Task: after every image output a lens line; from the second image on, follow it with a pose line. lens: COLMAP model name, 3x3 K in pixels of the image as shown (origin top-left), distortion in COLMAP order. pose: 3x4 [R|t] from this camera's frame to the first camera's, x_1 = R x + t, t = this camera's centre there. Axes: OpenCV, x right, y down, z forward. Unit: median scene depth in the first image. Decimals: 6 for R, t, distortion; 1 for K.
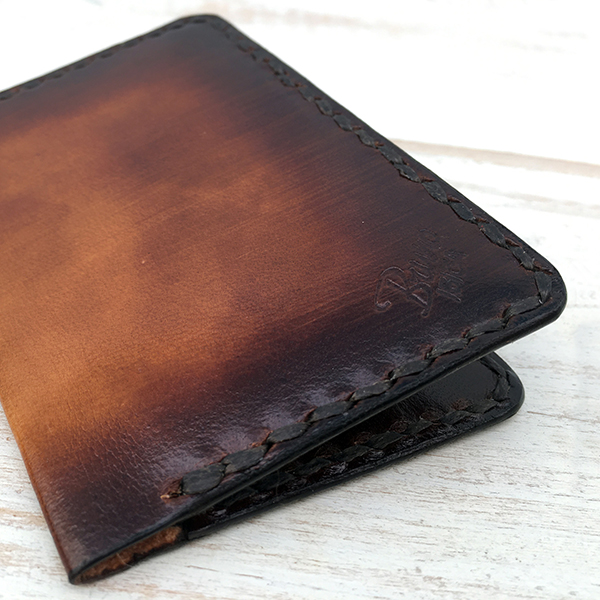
lens RADIAL K [[734.1, 0, 183.1], [0, 734.1, 299.7], [0, 0, 1]] dist [0.076479, -0.174183]
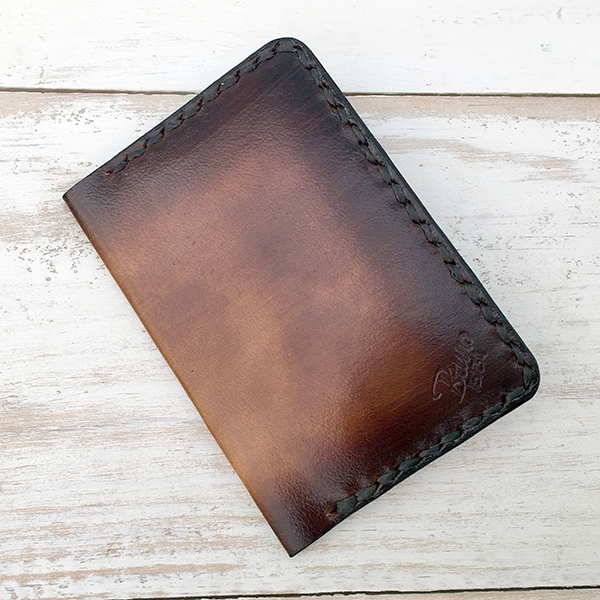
lens RADIAL K [[746.5, 0, 283.0], [0, 746.5, 298.6], [0, 0, 1]] dist [0.064584, -0.072238]
pose [[0.990065, -0.136061, 0.035472, -0.131392], [0.085369, 0.782119, 0.617253, -1.381120], [-0.111727, -0.608093, 0.785964, -0.232994]]
